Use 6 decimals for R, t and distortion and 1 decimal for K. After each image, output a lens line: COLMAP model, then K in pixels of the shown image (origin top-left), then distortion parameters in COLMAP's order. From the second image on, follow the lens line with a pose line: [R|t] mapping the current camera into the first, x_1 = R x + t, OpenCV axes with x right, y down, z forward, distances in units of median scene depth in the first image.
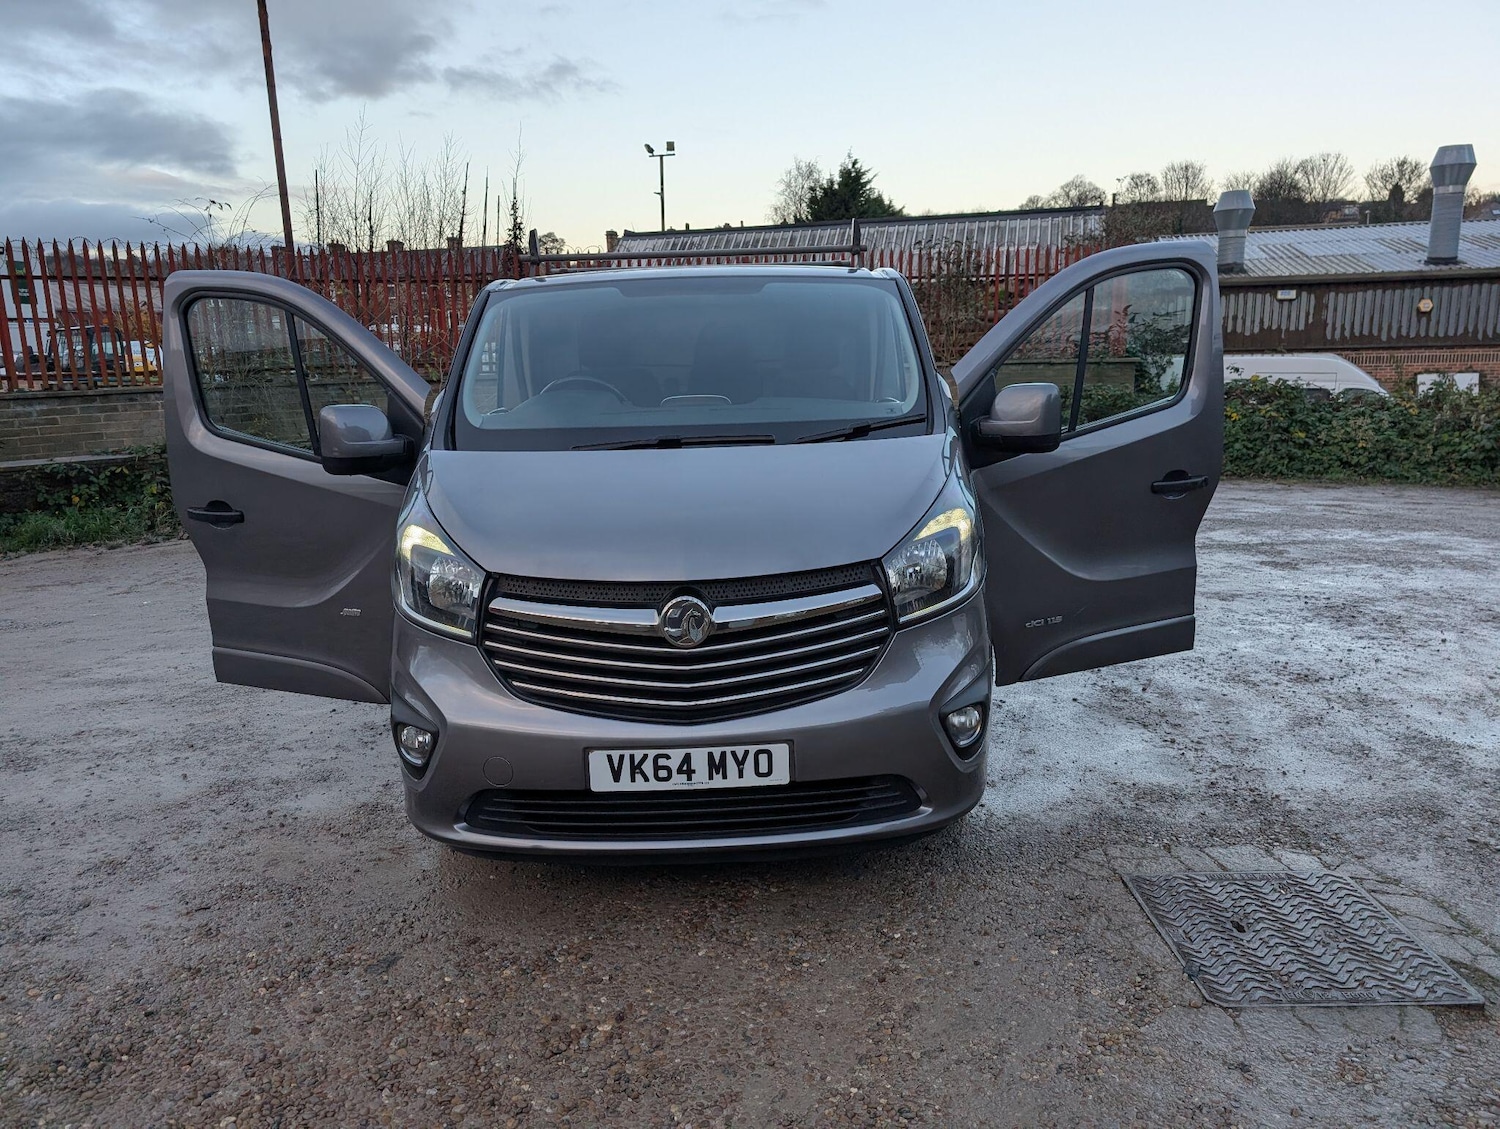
lens RADIAL K [[1083.4, 0, 756.8], [0, 1083.4, 566.7], [0, 0, 1]] dist [0.015837, -0.003772]
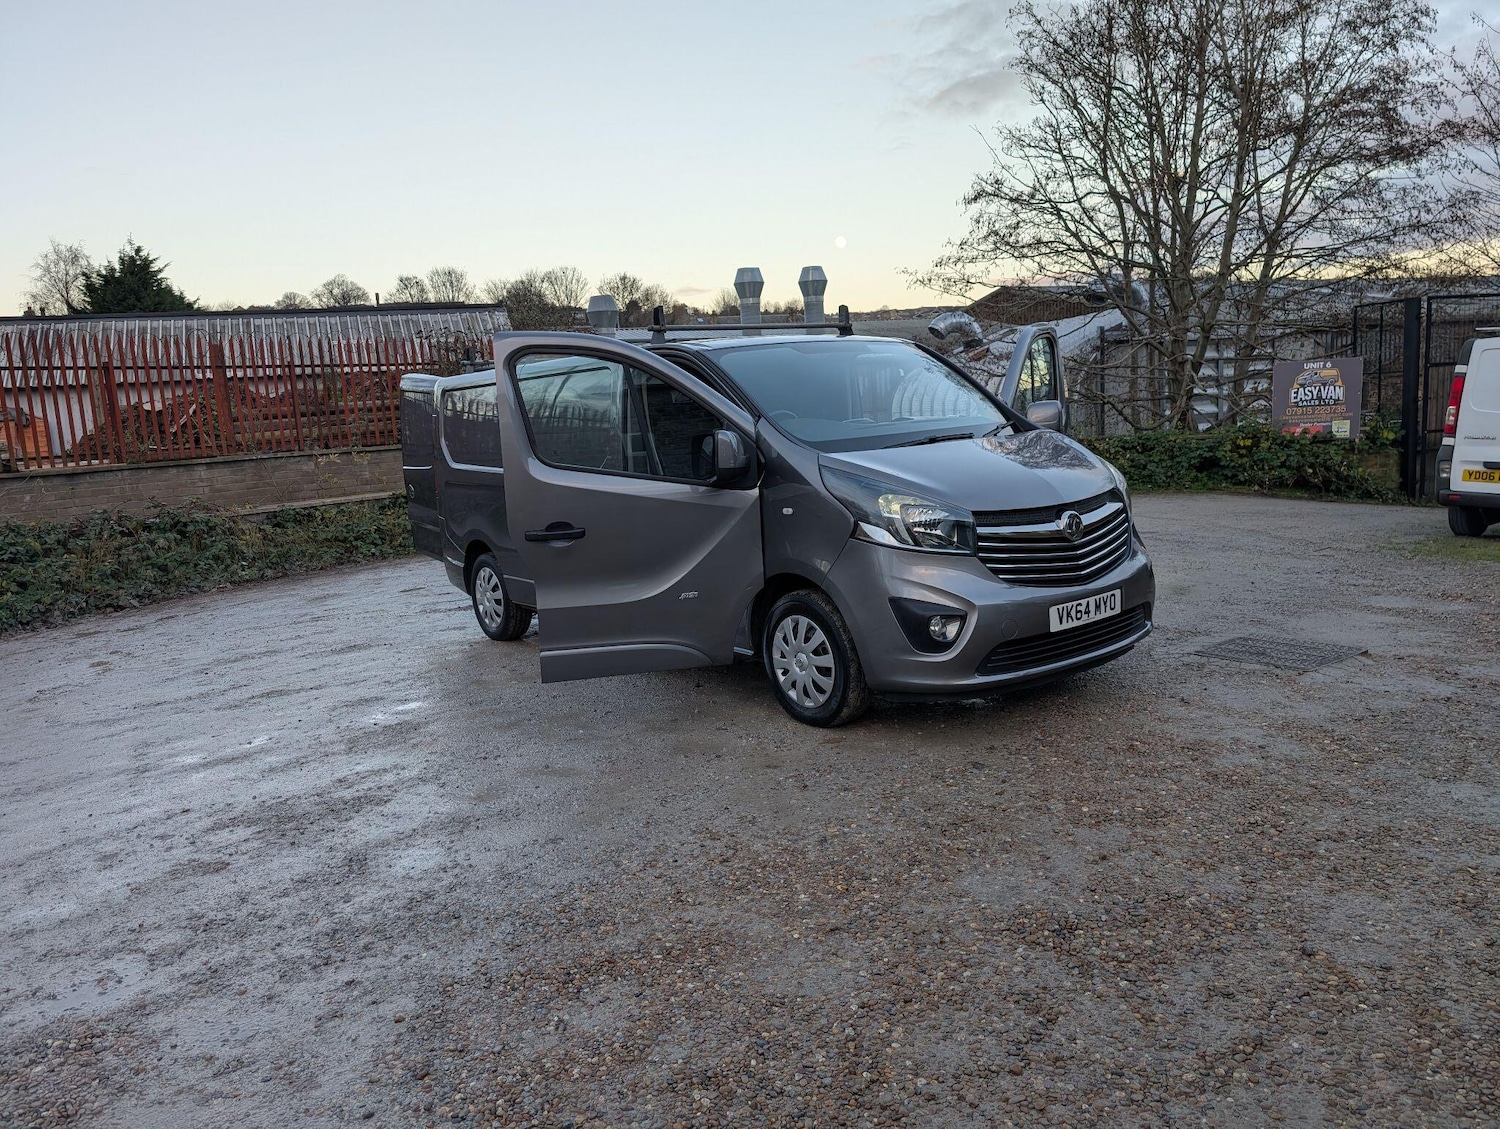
lens RADIAL K [[1078.6, 0, 754.3], [0, 1078.6, 556.8], [0, 0, 1]] dist [0.009514, -0.003165]
pose [[0.805595, -0.108381, 0.582469, -1.382360], [0.161398, 0.986089, -0.039742, 0.078760], [-0.570059, 0.126025, 0.811881, -0.098531]]
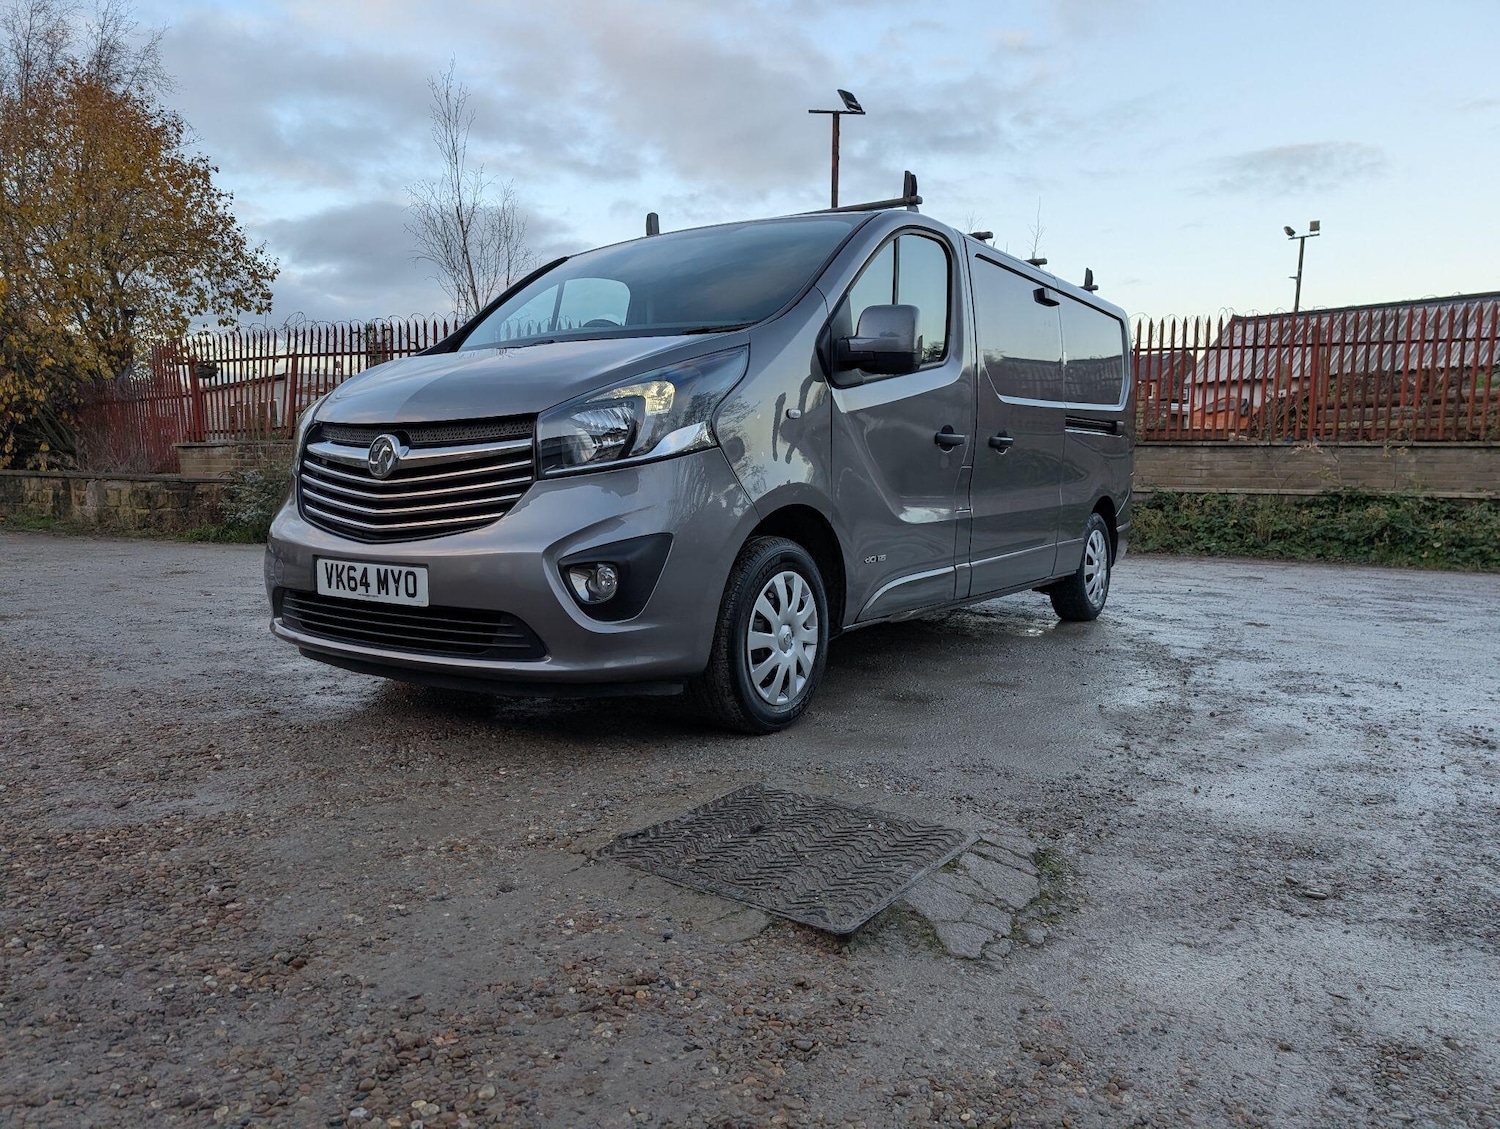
lens RADIAL K [[1079.0, 0, 723.5], [0, 1079.0, 567.8], [0, 0, 1]] dist [0.008029, 0.001735]
pose [[0.810716, 0.087717, -0.578830, 0.852005], [-0.144269, 0.988154, -0.052319, 0.164606], [0.567385, 0.125923, 0.813768, 0.254212]]
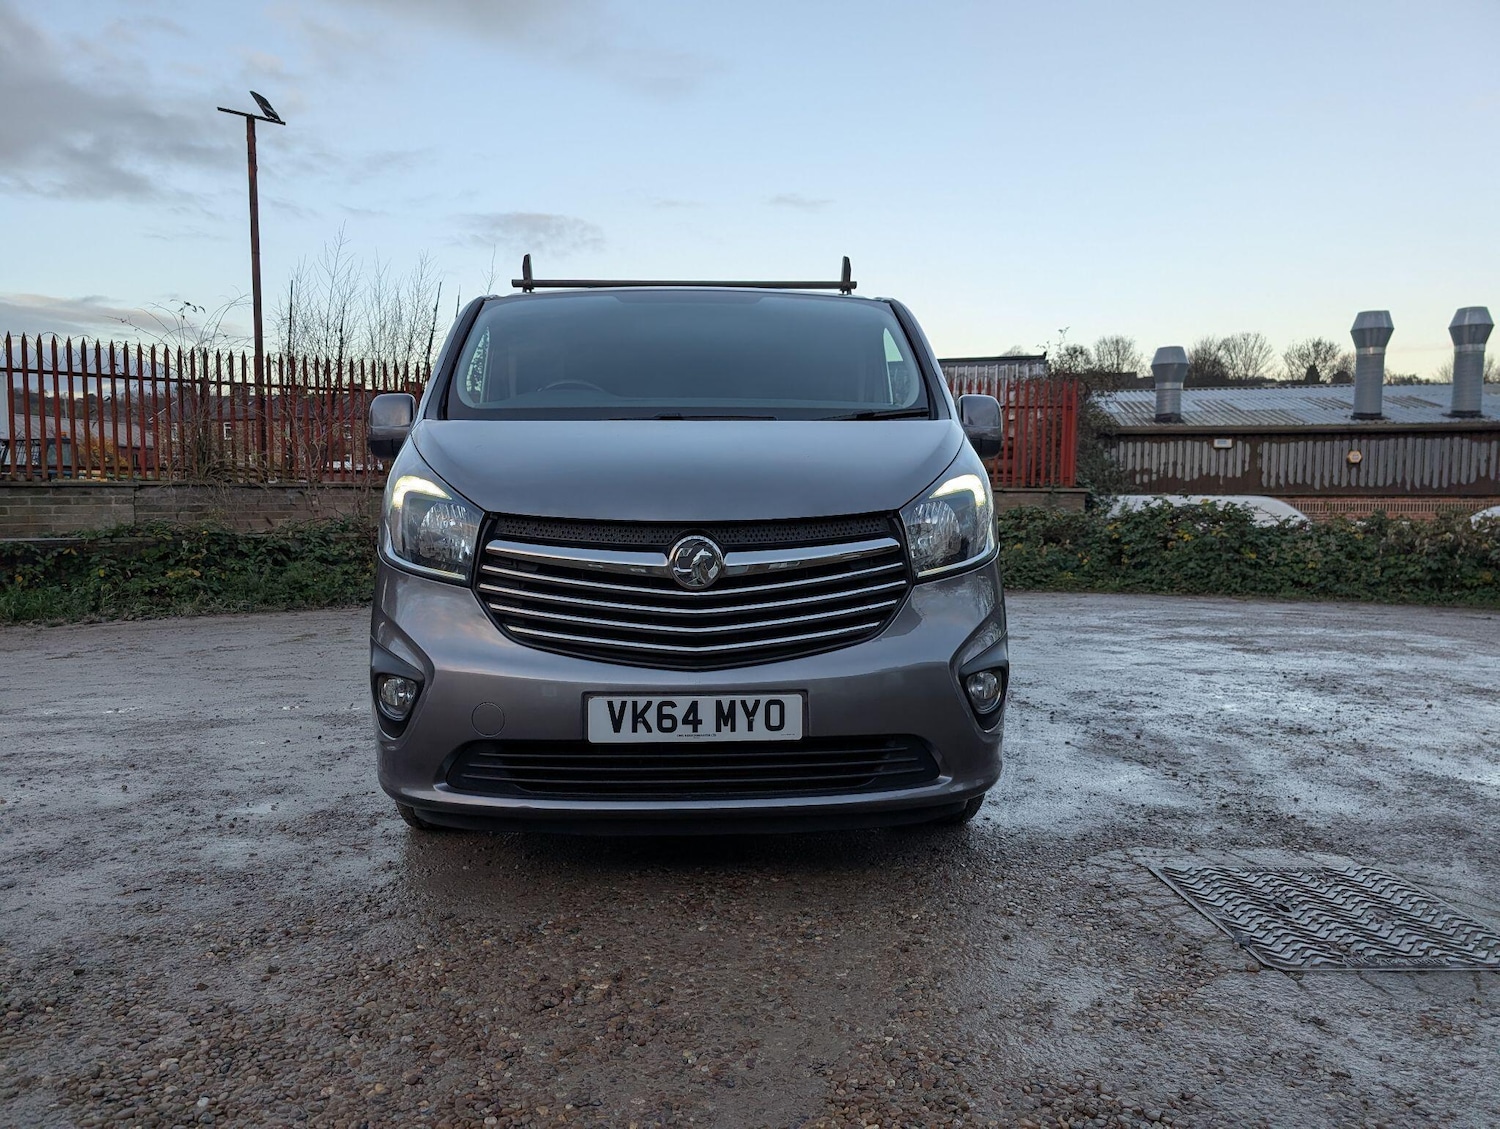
lens RADIAL K [[1080.2, 0, 738.6], [0, 1080.2, 568.9], [0, 0, 1]] dist [0.015622, -0.005584]
pose [[0.999148, 0.025359, 0.032572, -0.054766], [-0.020627, 0.990191, -0.138190, 0.173429], [-0.035757, 0.137400, 0.989870, 0.059436]]
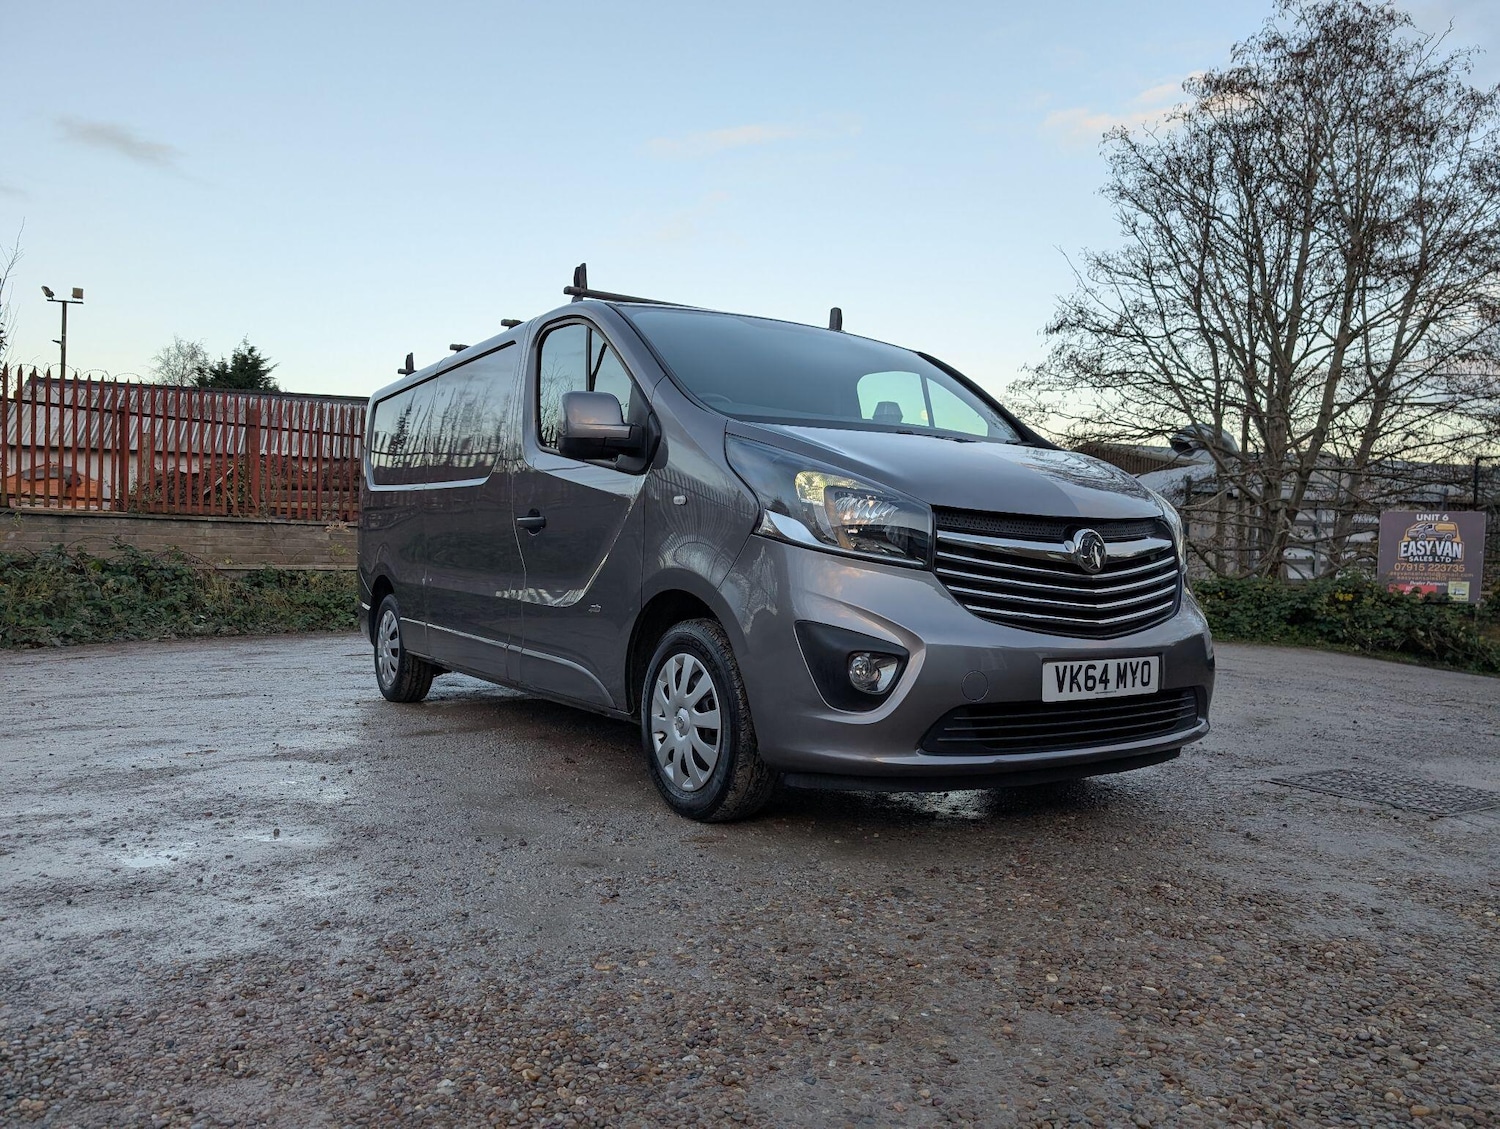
lens RADIAL K [[1081.1, 0, 756.2], [0, 1081.1, 569.9], [0, 0, 1]] dist [0.015785, -0.011503]
pose [[0.846611, 0.035612, 0.531020, -0.917968], [0.064590, 0.983509, -0.168934, 0.226135], [-0.528278, 0.177320, 0.830349, 0.209057]]
